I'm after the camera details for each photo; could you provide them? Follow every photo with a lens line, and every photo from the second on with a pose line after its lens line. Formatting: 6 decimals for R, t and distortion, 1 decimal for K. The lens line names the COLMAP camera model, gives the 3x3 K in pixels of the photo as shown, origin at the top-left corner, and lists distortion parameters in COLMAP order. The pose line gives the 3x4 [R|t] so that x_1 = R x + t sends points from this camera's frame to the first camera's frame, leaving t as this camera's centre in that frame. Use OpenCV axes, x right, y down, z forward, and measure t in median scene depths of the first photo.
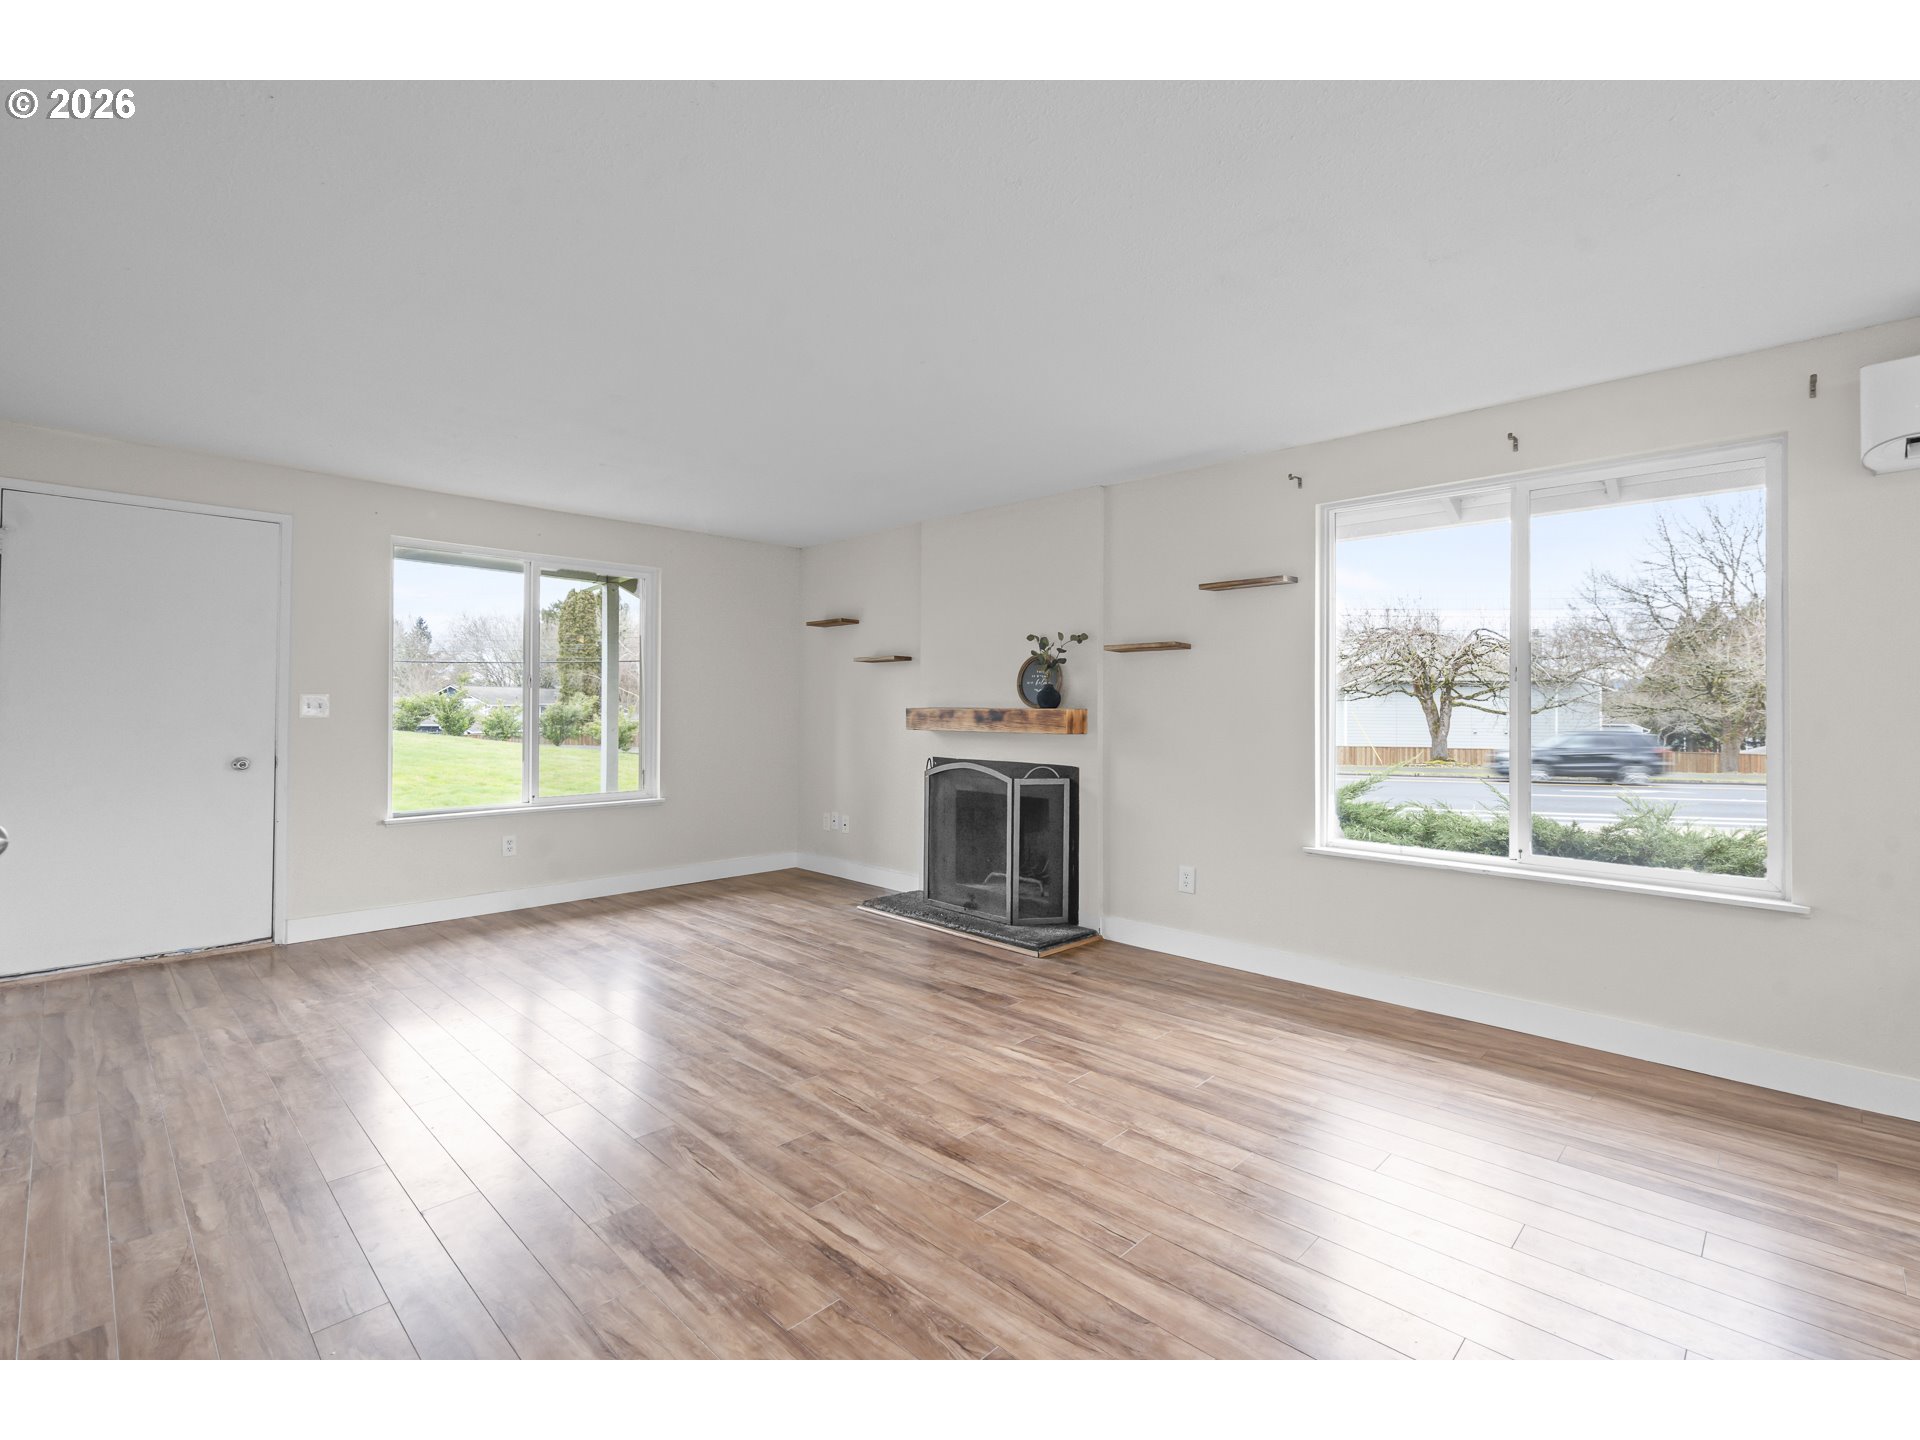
lens RADIAL K [[885.7, 0, 937.0], [0, 885.7, 691.9], [0, 0, 1]] dist [-0.001396, -0.001193]
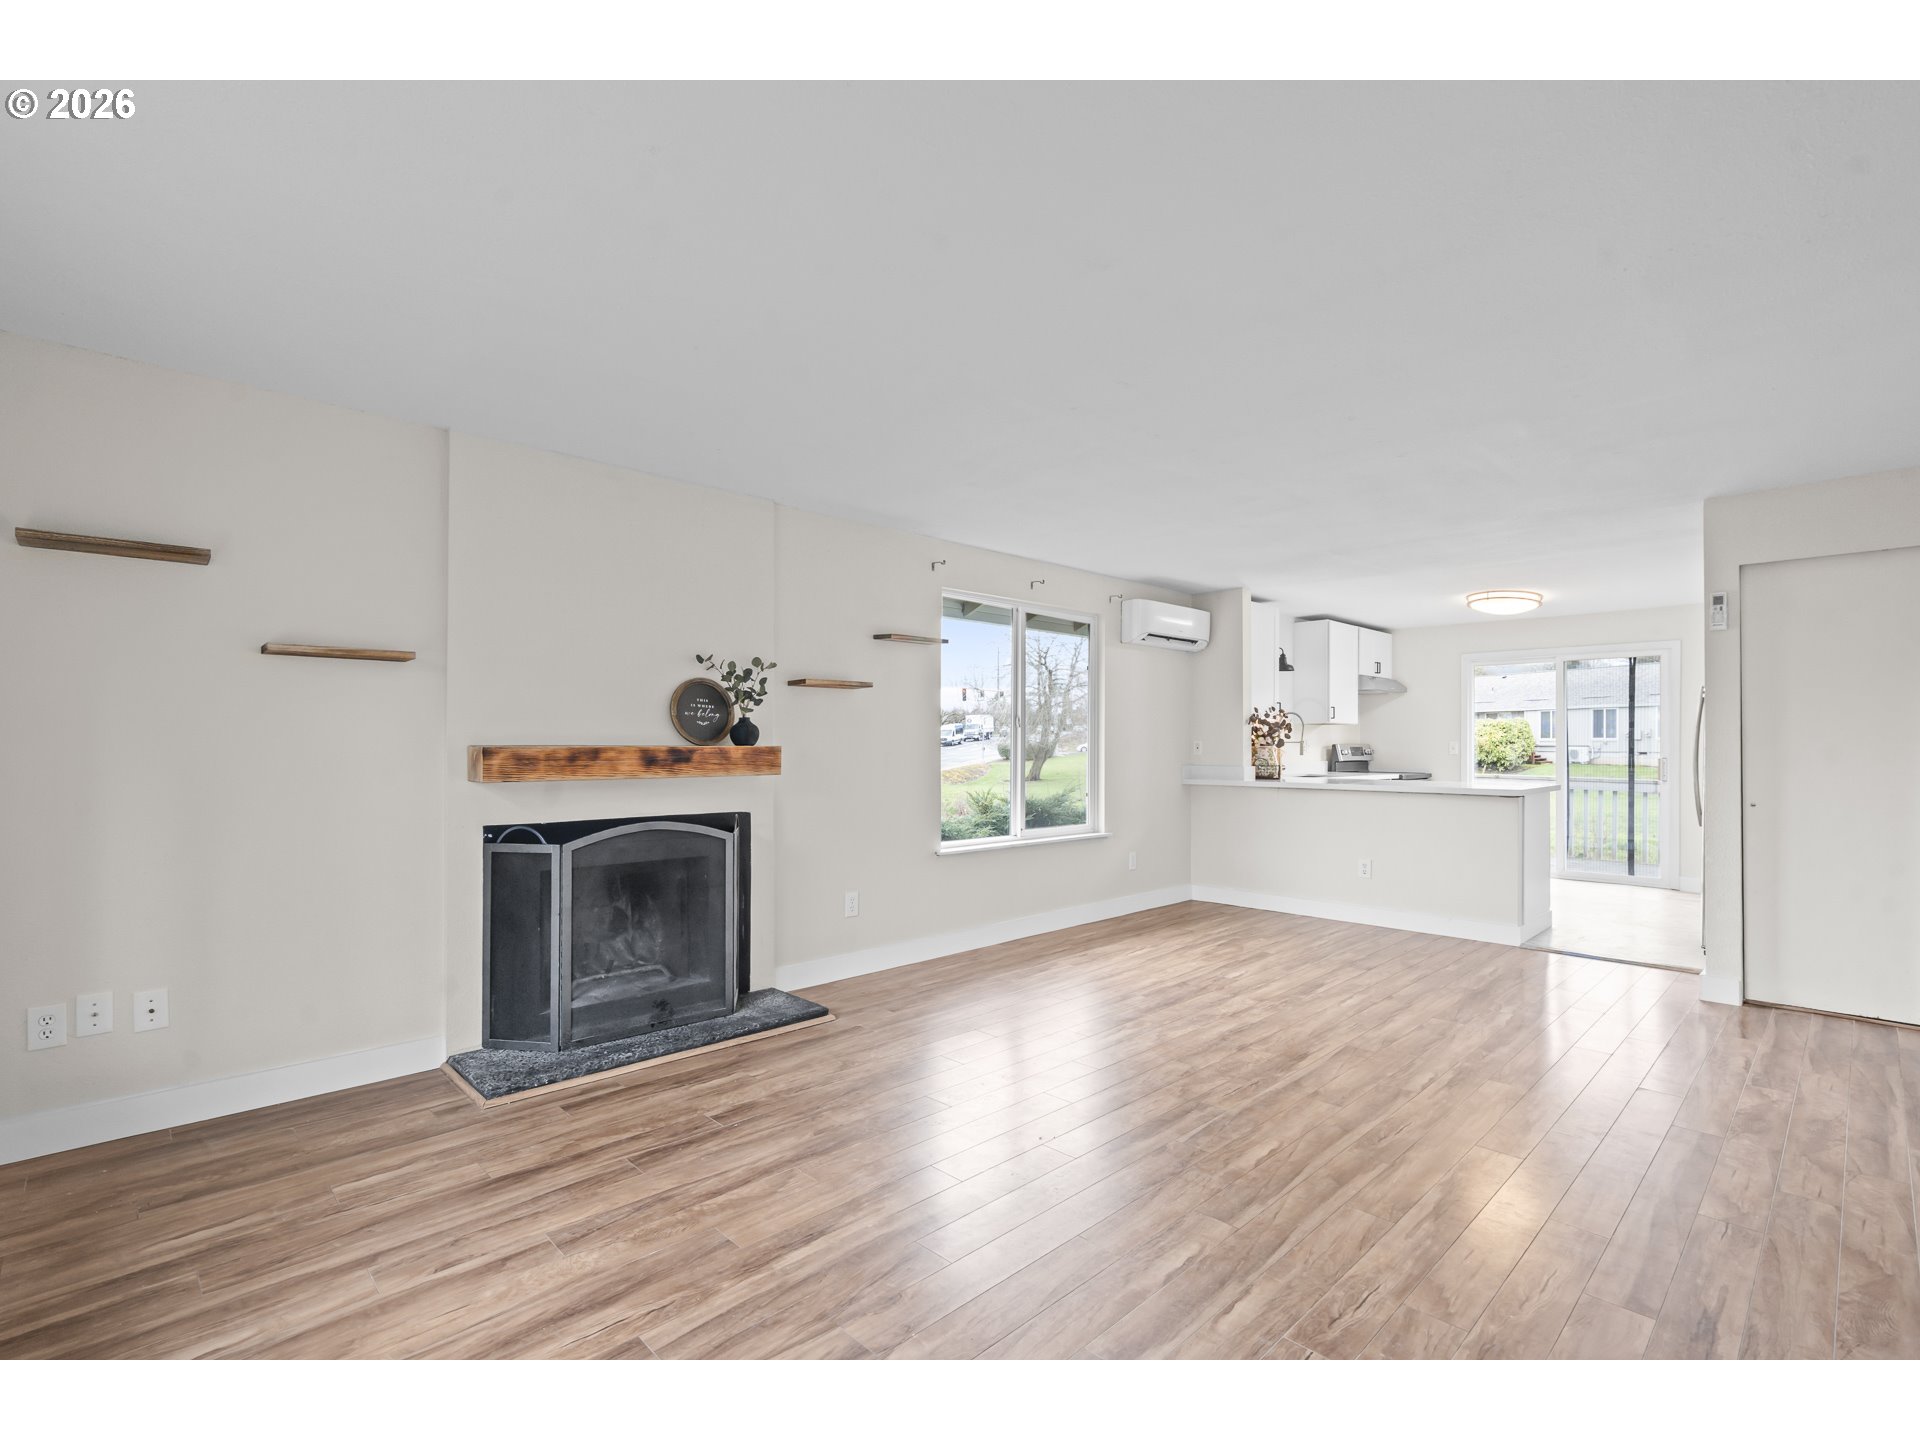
lens RADIAL K [[885.7, 0, 980.6], [0, 885.7, 731.0], [0, 0, 1]] dist [-0.001396, -0.001193]
pose [[-0.002832, 0.010195, 0.999944, -0.876024], [-0.017177, 0.999800, -0.010242, 0.011739], [-0.999848, -0.017205, -0.002657, 0.946060]]
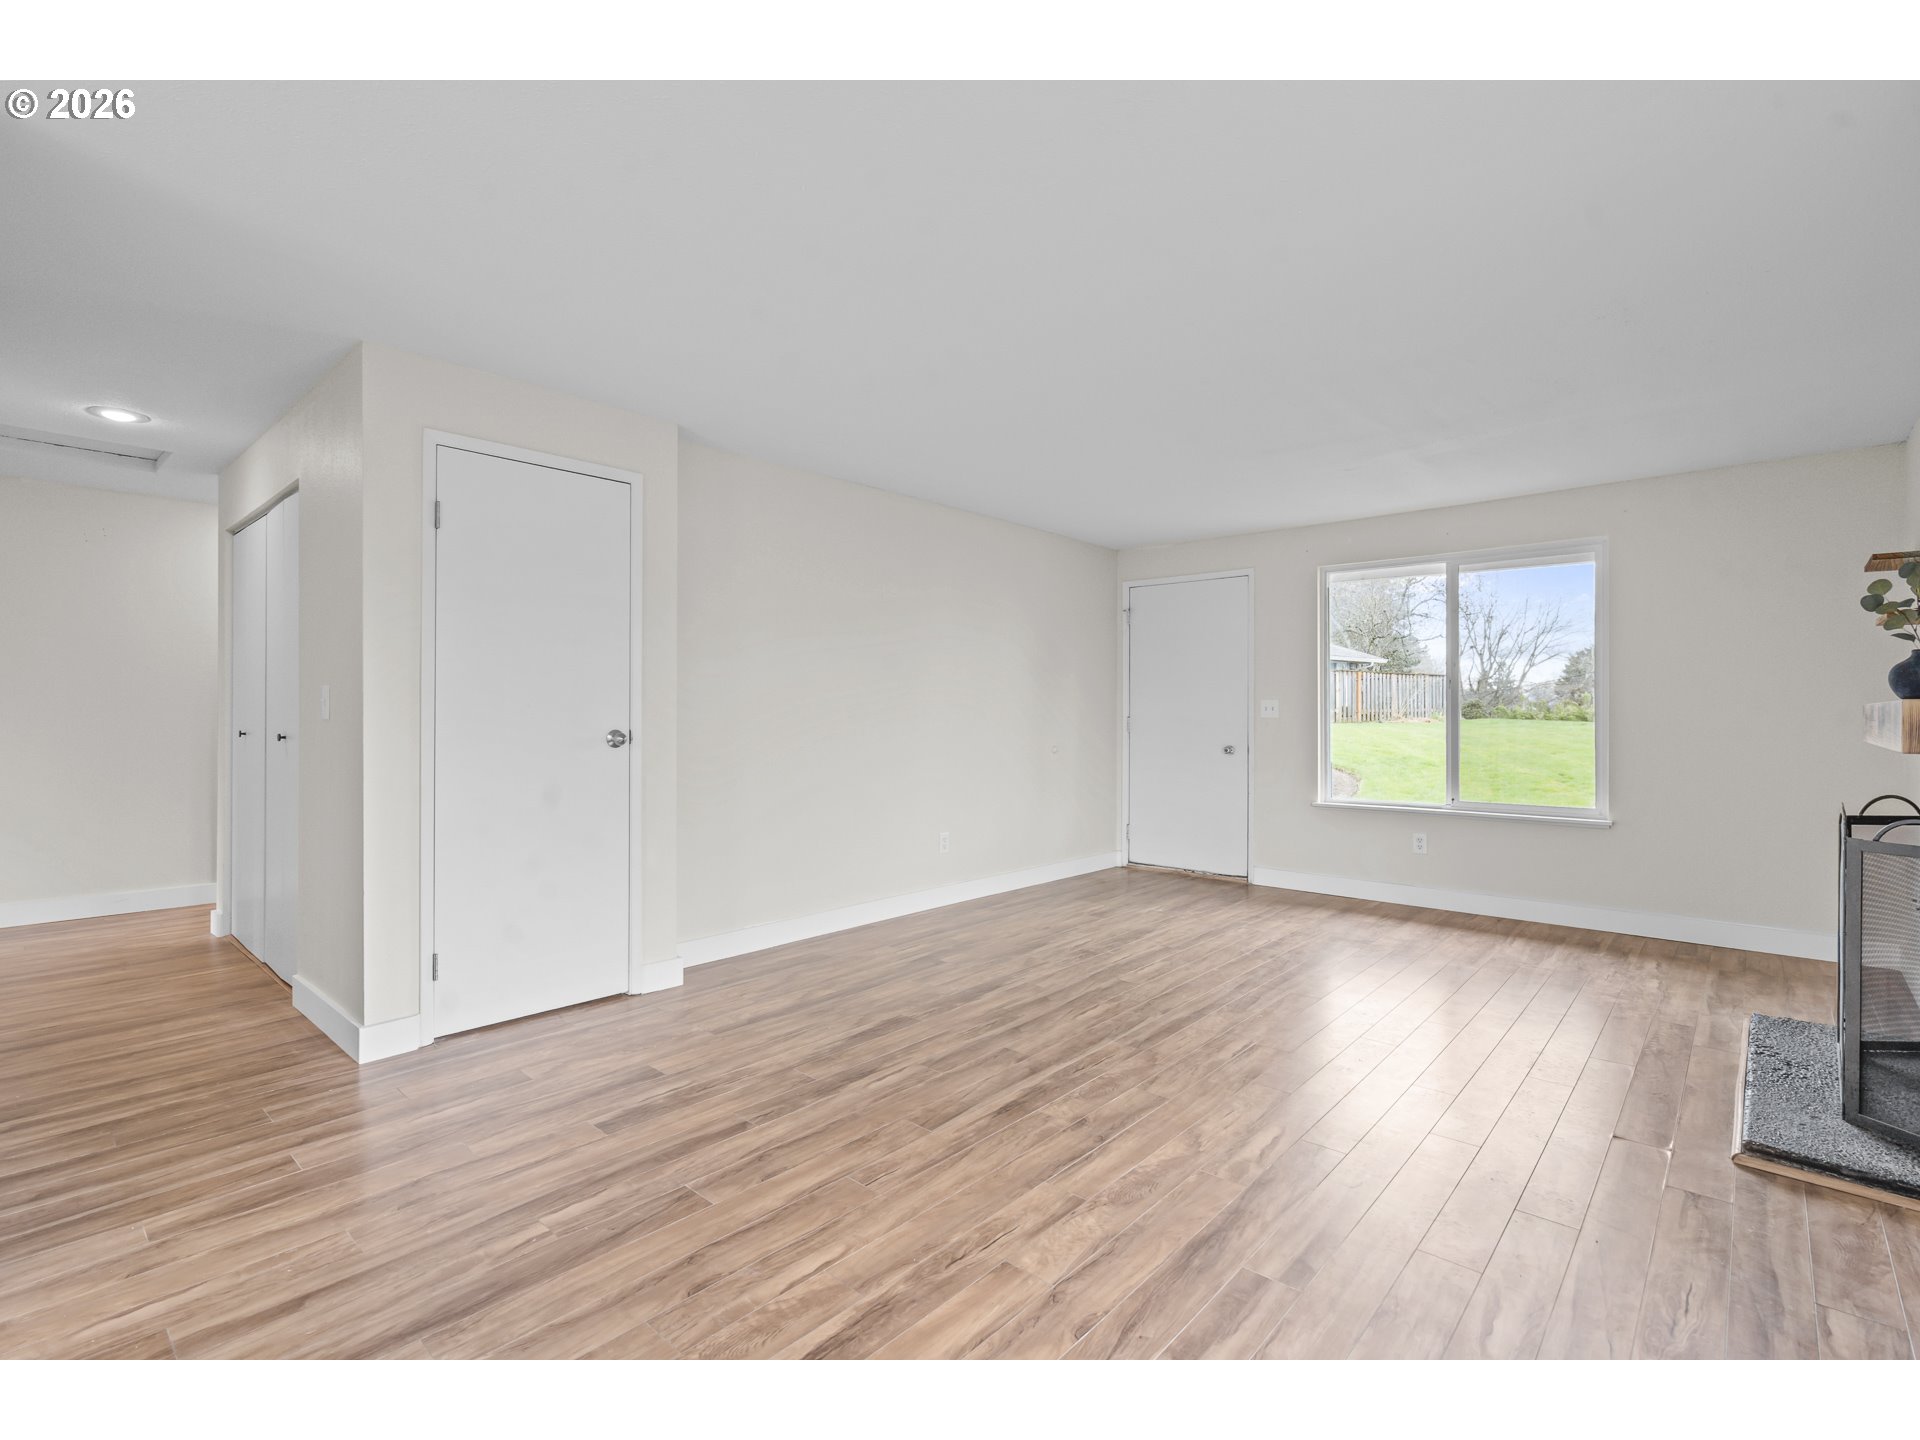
lens RADIAL K [[885.7, 0, 975.2], [0, 885.7, 716.0], [0, 0, 1]] dist [-0.001396, -0.001193]
pose [[0.064791, 0.001142, -0.997898, 0.688288], [0.015000, 0.999885, 0.002118, 0.018915], [0.997786, -0.015105, 0.064767, 0.553806]]
